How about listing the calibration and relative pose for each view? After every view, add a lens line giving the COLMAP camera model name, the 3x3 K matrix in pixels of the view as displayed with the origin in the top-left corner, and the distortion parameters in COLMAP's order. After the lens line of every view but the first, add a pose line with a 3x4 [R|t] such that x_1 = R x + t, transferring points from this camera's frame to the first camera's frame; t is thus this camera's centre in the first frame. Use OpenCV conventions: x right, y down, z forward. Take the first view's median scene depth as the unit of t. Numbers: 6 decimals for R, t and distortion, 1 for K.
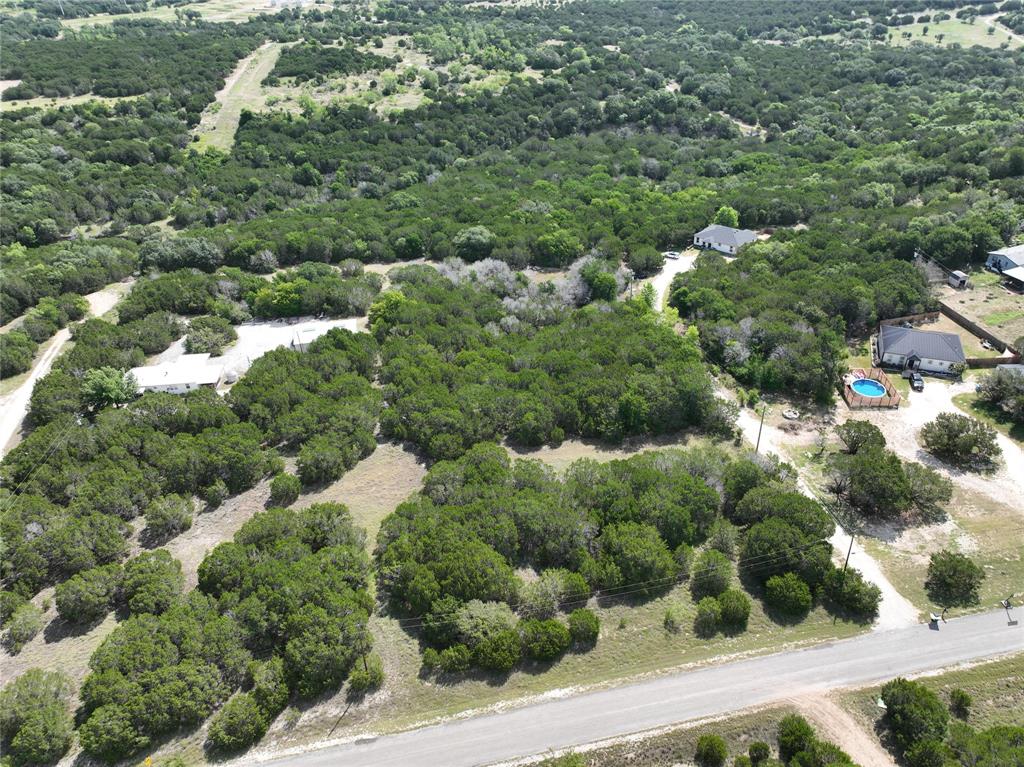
lens RADIAL K [[719.1, 0, 509.7], [0, 719.1, 384.5], [0, 0, 1]] dist [-0.006214, 0.025075]
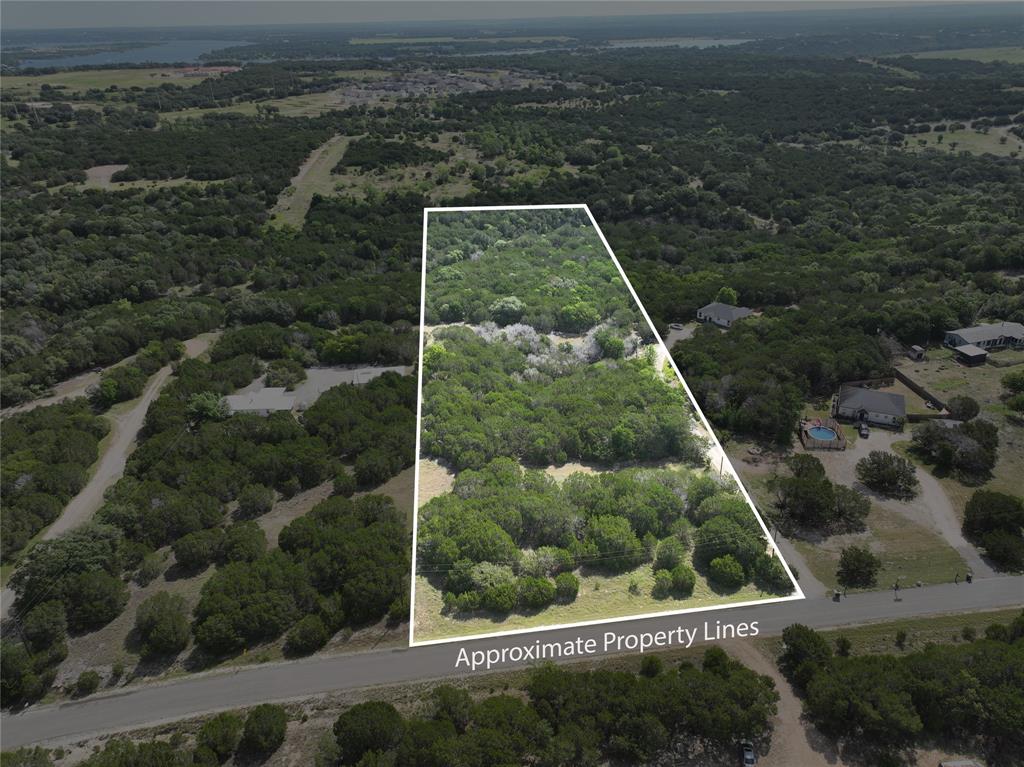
lens RADIAL K [[719.1, 0, 509.9], [0, 719.1, 385.3], [0, 0, 1]] dist [-0.006214, 0.025075]
pose [[0.997744, 0.040307, -0.053685, 0.029103], [-0.045869, 0.993226, -0.106759, 0.062110], [0.049018, 0.108981, 0.992835, -0.188255]]
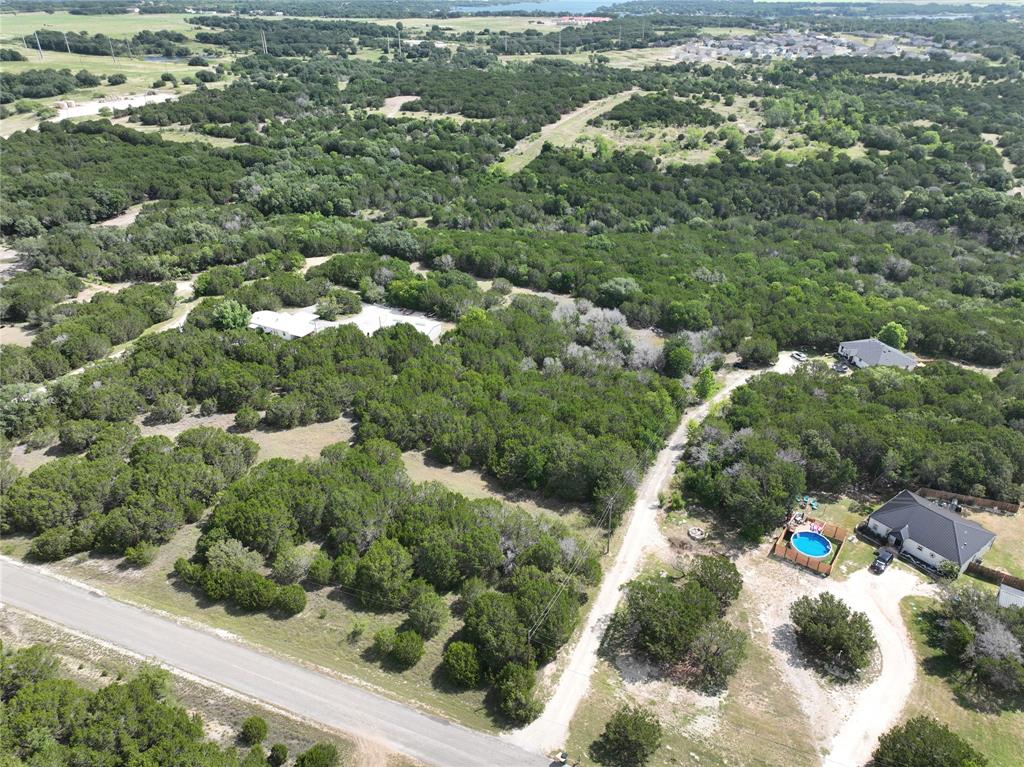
lens RADIAL K [[719.1, 0, 513.3], [0, 719.1, 381.2], [0, 0, 1]] dist [-0.006214, 0.025075]
pose [[0.839155, 0.294943, -0.456977, 0.427379], [-0.323840, 0.945979, 0.015883, -0.060376], [0.436975, 0.134659, 0.889337, 0.061041]]
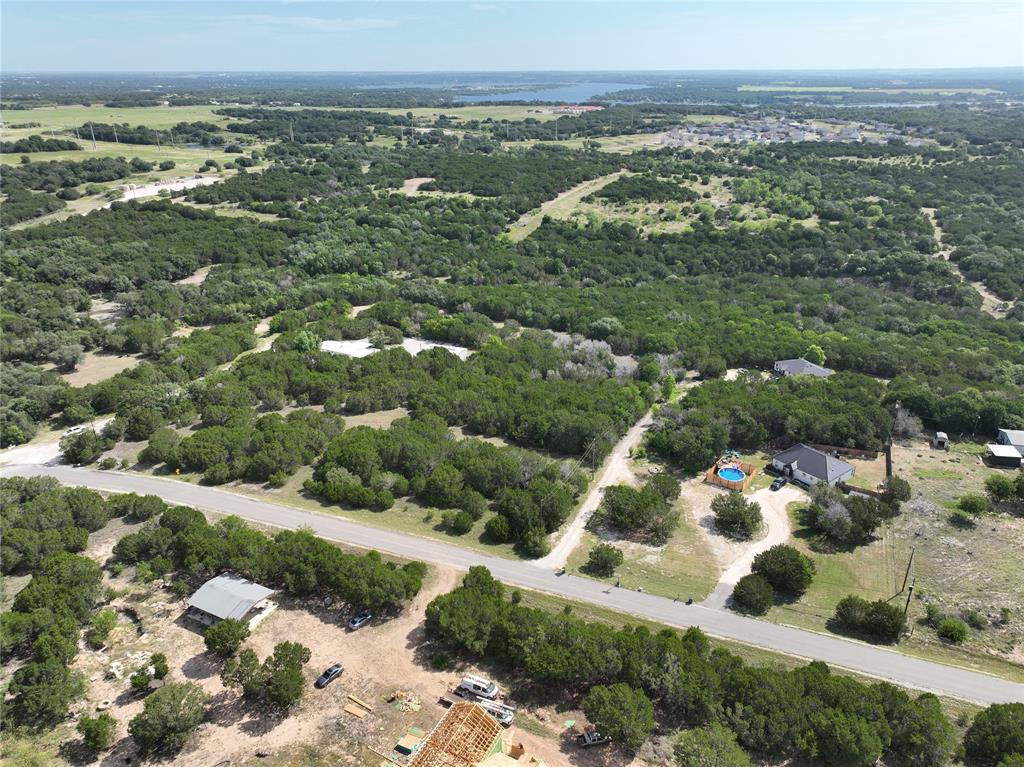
lens RADIAL K [[719.1, 0, 512.3], [0, 719.1, 383.8], [0, 0, 1]] dist [-0.006214, 0.025075]
pose [[0.839892, 0.245573, -0.484021, 0.592241], [-0.319639, 0.944532, -0.075432, 0.056764], [0.438649, 0.218067, 0.871799, -0.216066]]
